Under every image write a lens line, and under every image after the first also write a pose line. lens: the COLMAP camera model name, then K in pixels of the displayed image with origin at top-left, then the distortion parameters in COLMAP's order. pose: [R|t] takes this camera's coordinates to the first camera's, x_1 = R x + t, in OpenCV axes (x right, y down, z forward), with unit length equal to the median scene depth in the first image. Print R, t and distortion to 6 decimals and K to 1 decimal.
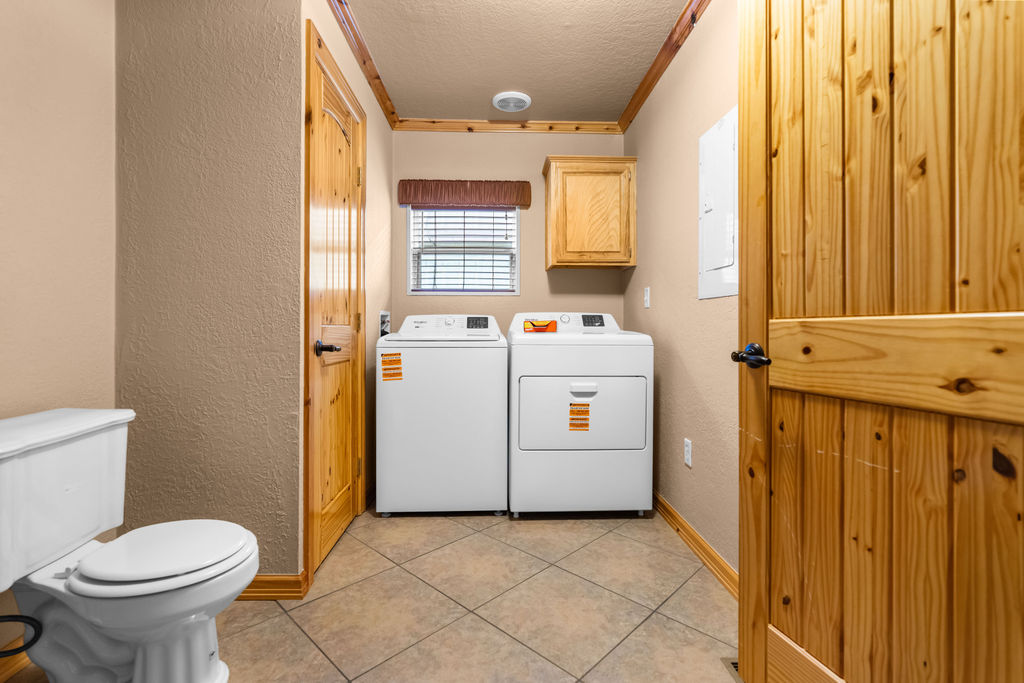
lens RADIAL K [[471.5, 0, 511.3], [0, 471.5, 332.9], [0, 0, 1]] dist [-0.011988, 0.005983]
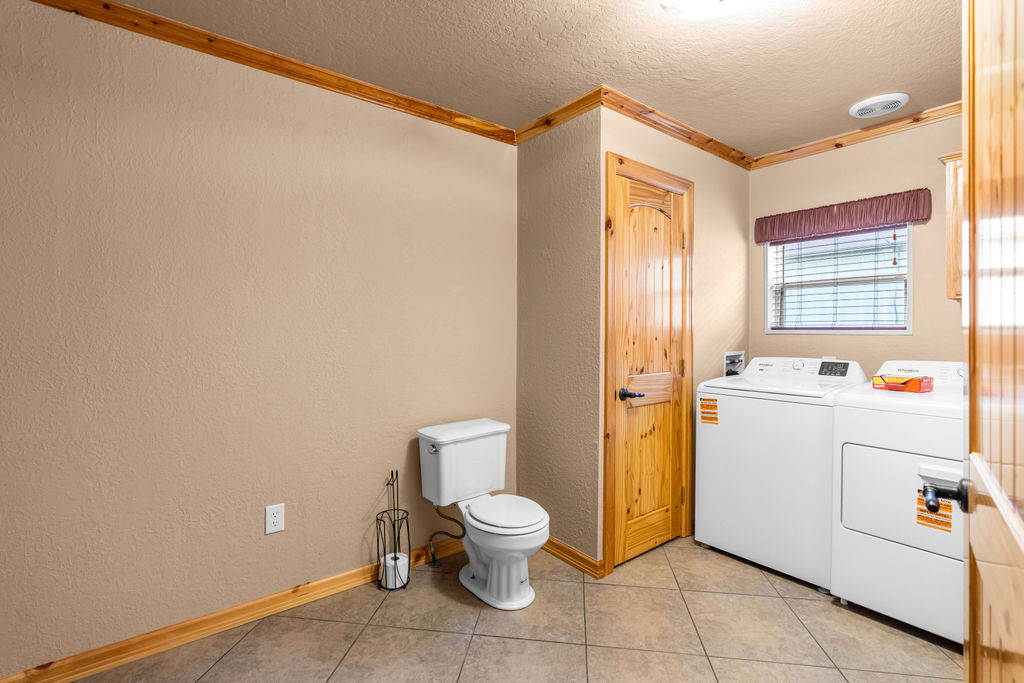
lens RADIAL K [[471.5, 0, 507.6], [0, 471.5, 333.3], [0, 0, 1]] dist [-0.011988, 0.005983]
pose [[0.580283, 0.003803, -0.814406, 0.363466], [-0.007779, 0.999969, -0.000873, -0.103948], [0.814378, 0.006842, 0.580295, -0.009385]]
